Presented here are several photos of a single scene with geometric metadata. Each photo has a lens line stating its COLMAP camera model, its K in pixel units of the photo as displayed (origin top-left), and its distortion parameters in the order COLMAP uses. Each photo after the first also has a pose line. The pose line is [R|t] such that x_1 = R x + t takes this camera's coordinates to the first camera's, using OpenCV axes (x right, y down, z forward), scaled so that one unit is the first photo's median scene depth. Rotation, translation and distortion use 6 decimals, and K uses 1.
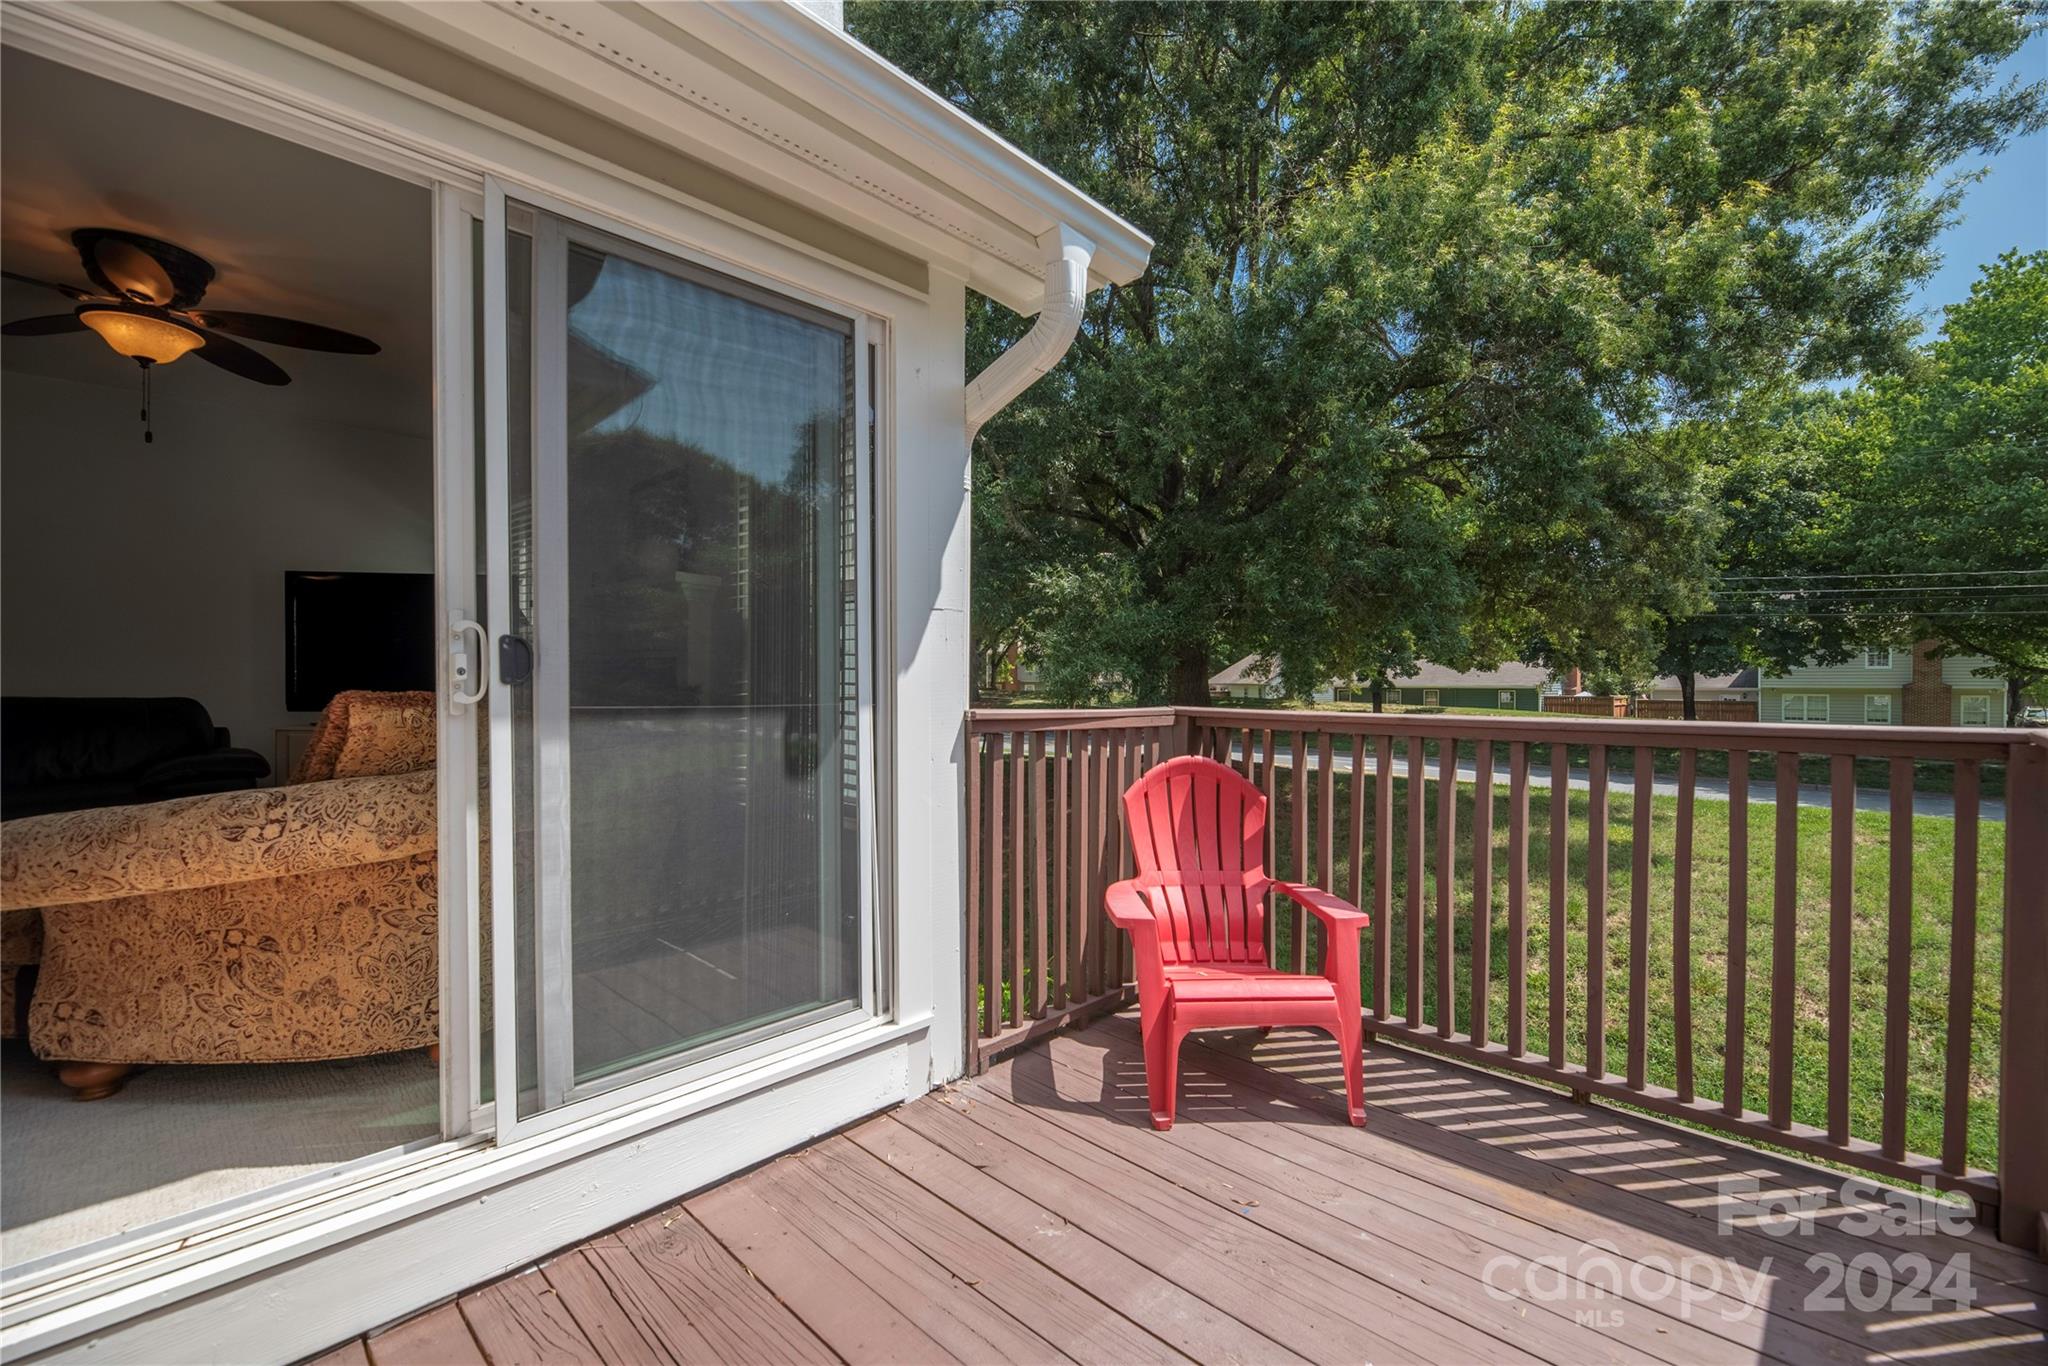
lens RADIAL K [[828.7, 0, 1018.2], [0, 828.7, 685.6], [0, 0, 1]] dist [-0.001181, 0.001014]
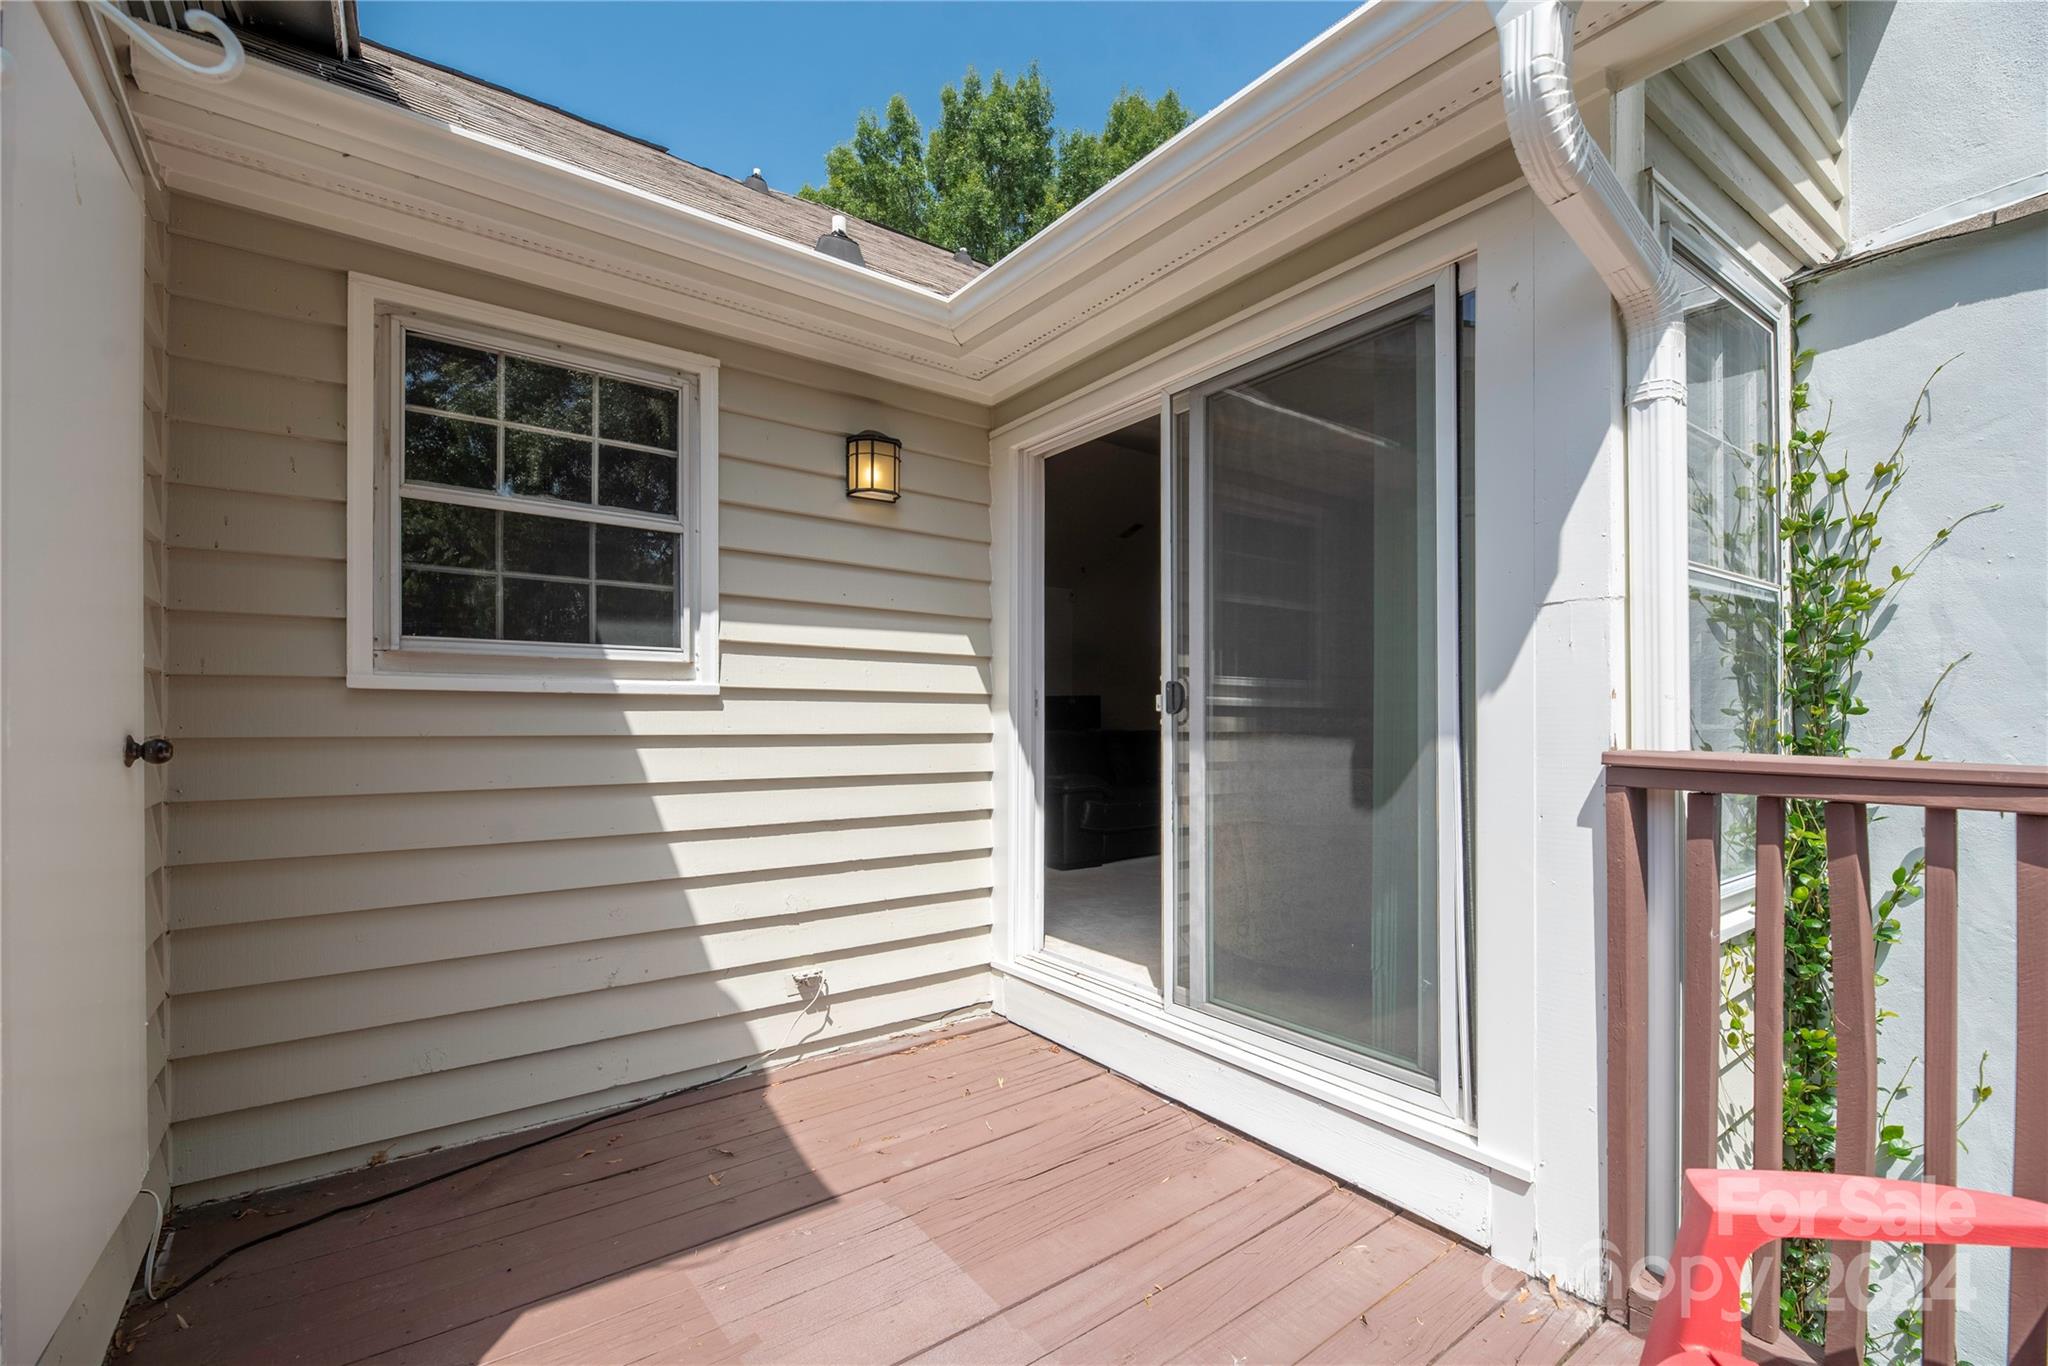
lens RADIAL K [[828.7, 0, 1055.2], [0, 828.7, 711.2], [0, 0, 1]] dist [-0.001181, 0.001014]
pose [[-0.100845, -0.002408, -0.994899, 0.691743], [0.010236, 0.999942, -0.003458, -0.004549], [0.994849, -0.010533, -0.100815, 0.700164]]
